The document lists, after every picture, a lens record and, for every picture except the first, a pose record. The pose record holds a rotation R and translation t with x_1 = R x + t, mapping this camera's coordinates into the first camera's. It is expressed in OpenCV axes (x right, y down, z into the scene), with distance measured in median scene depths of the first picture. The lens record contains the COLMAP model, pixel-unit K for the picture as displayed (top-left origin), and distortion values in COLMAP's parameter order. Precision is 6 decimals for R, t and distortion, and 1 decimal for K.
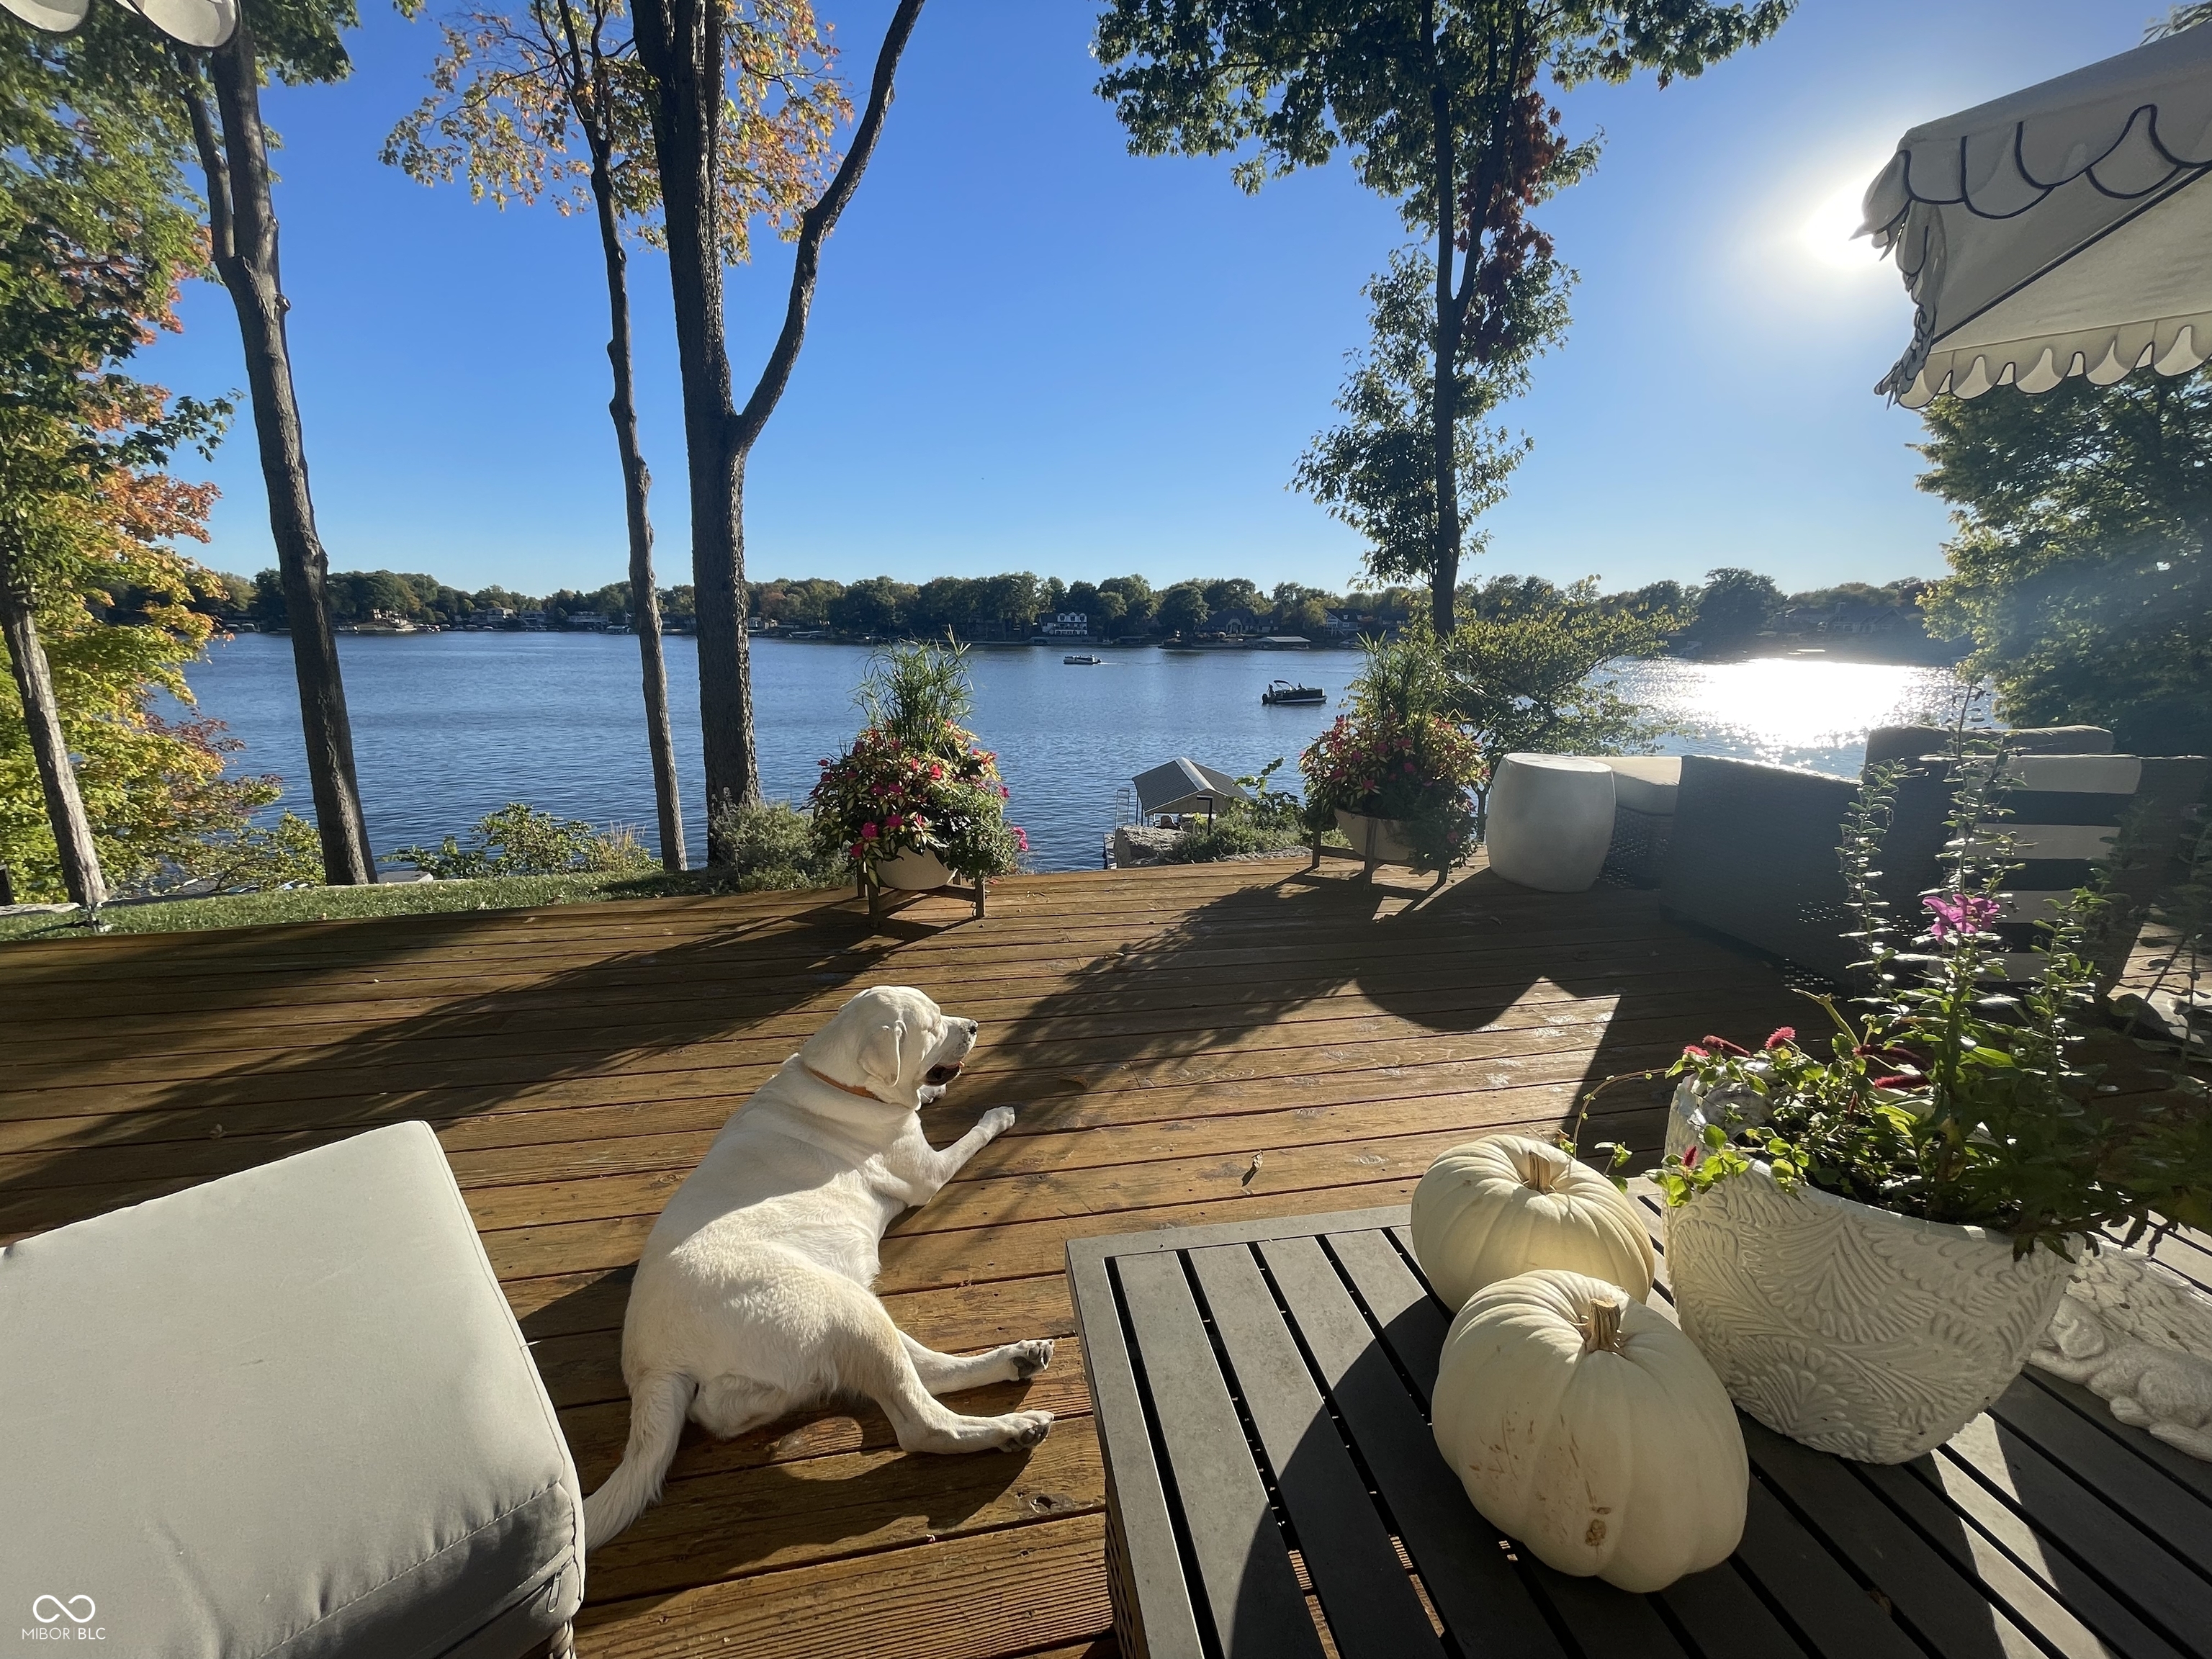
lens RADIAL K [[886.2, 0, 1087.8], [0, 886.2, 846.3], [0, 0, 1]] dist [-0.003107, 0.001711]
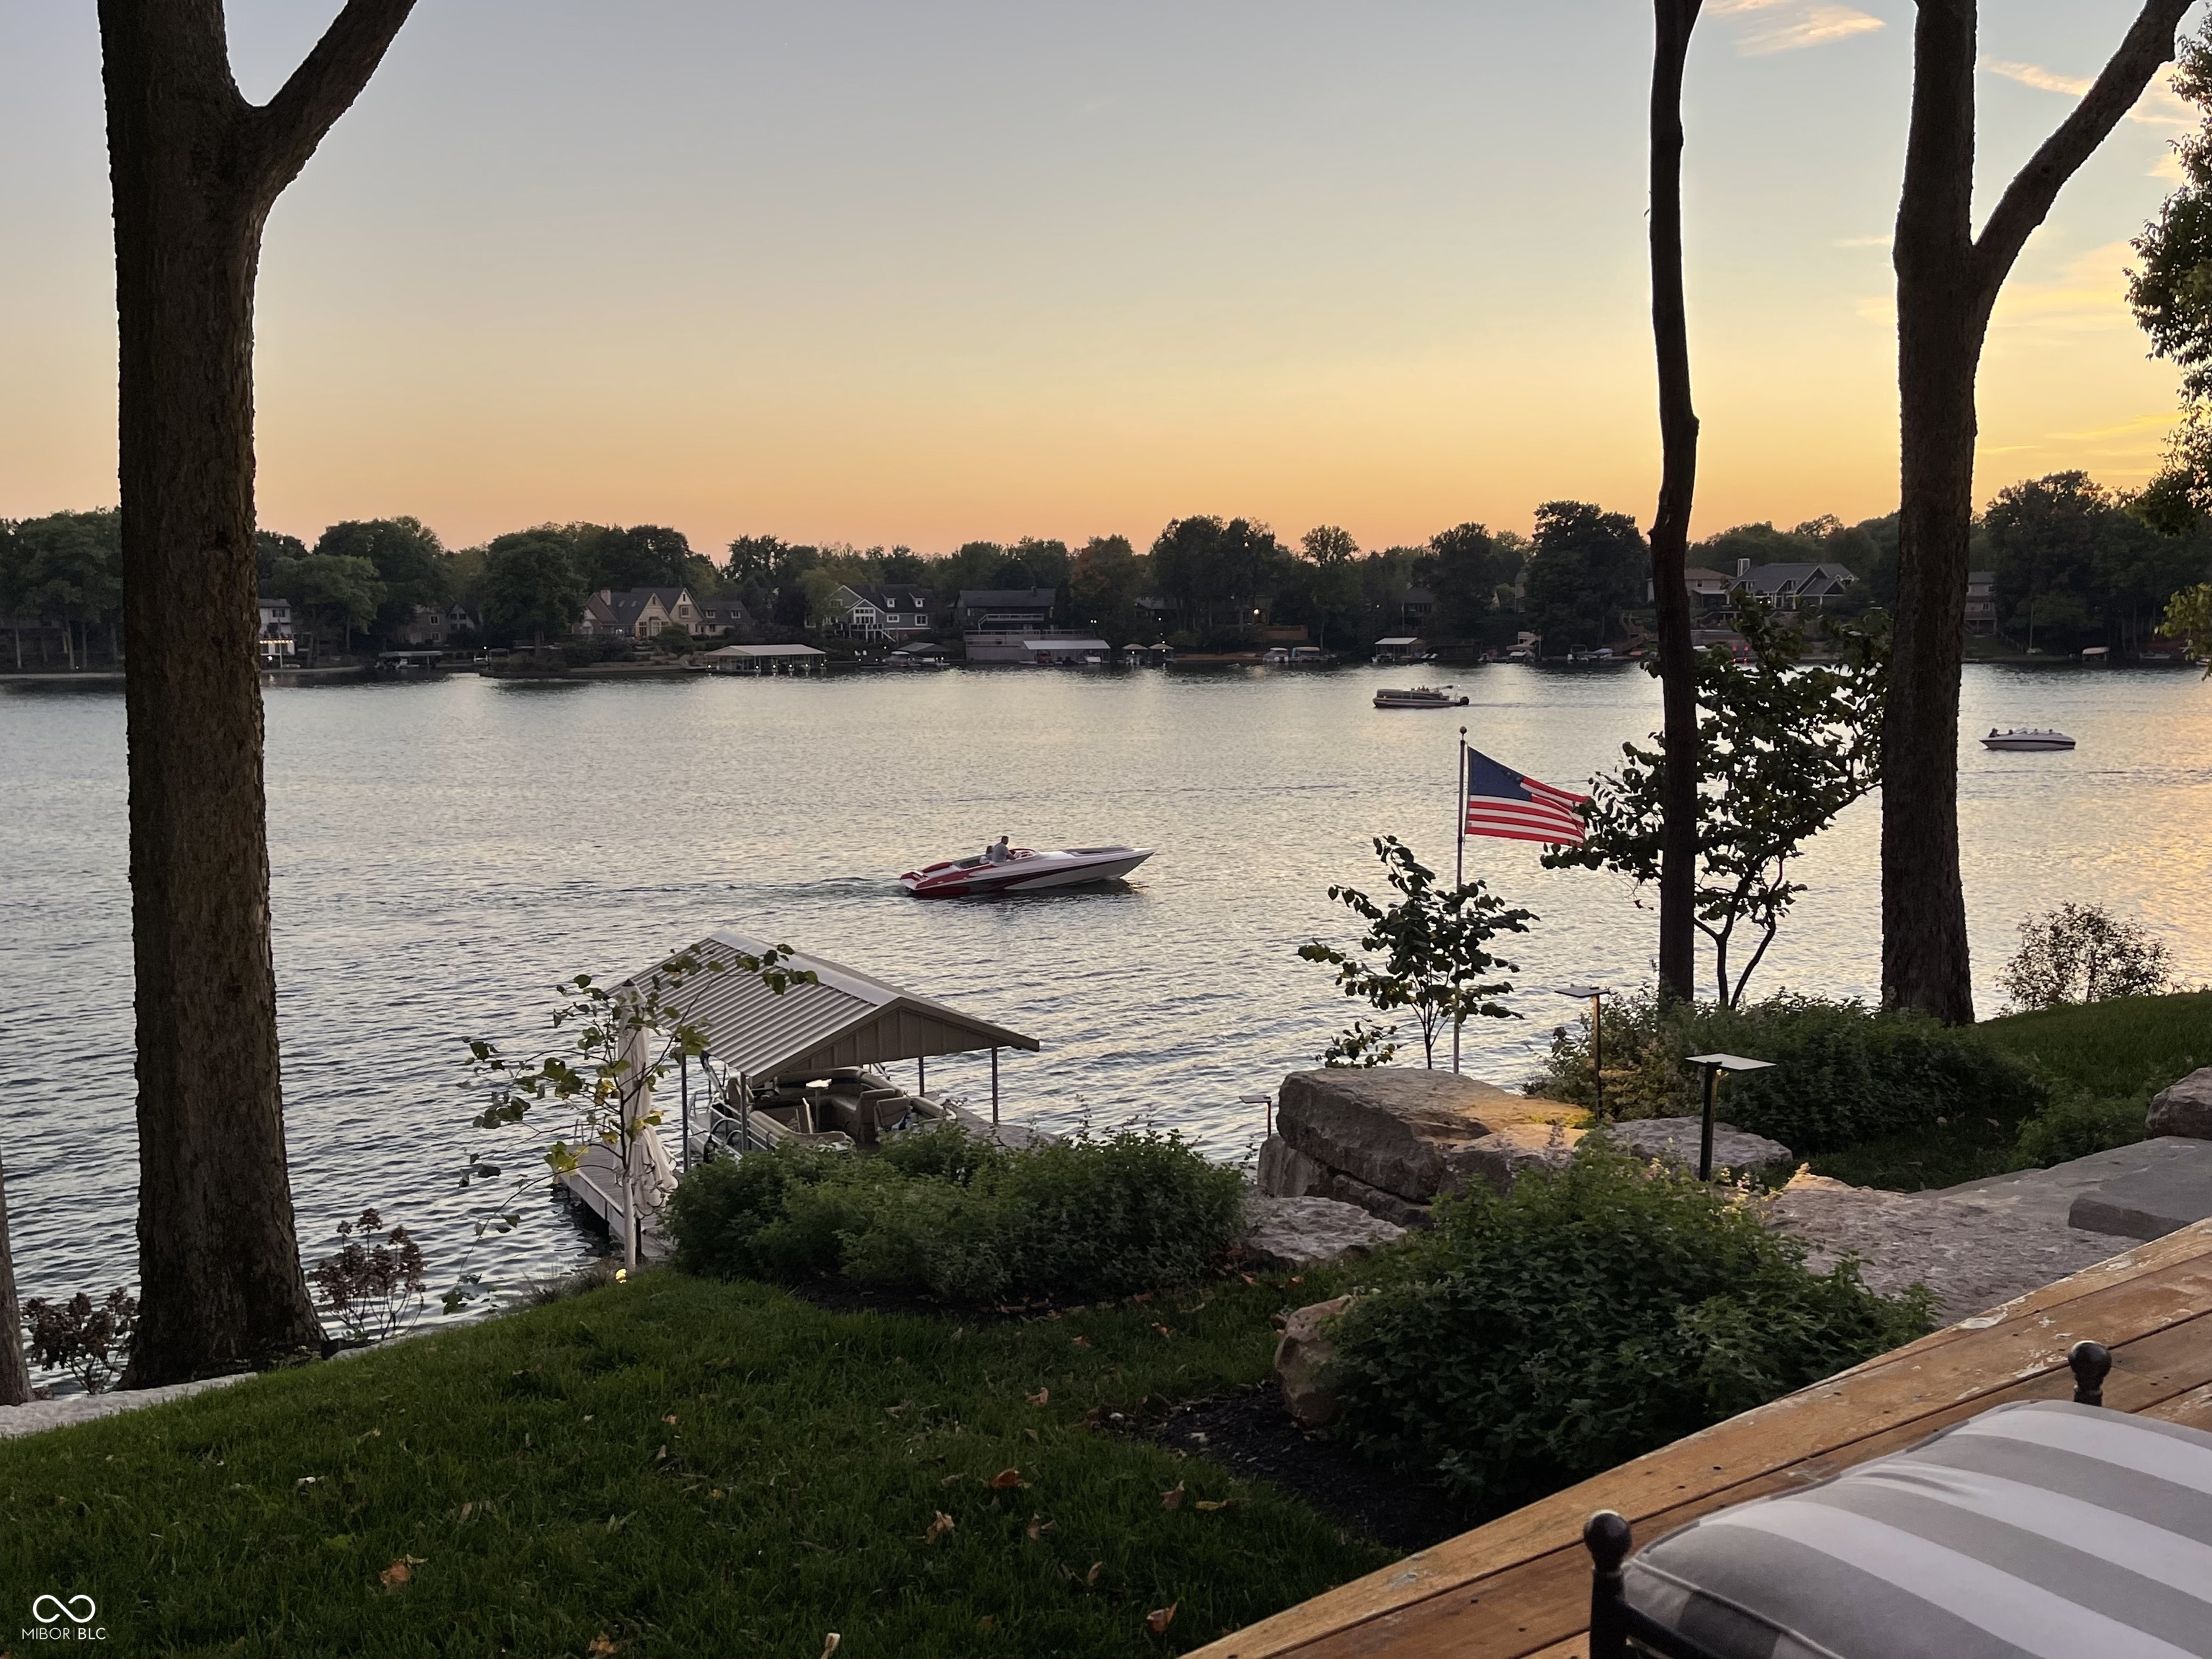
lens RADIAL K [[1987.7, 0, 1119.6], [0, 1987.7, 812.6], [0, 0, 1]] dist [0.054244, -0.029140]
pose [[0.921517, -0.059718, 0.383719, -0.351700], [0.116148, 0.985258, -0.125600, -0.028798], [-0.370562, 0.160311, 0.914868, 0.106539]]
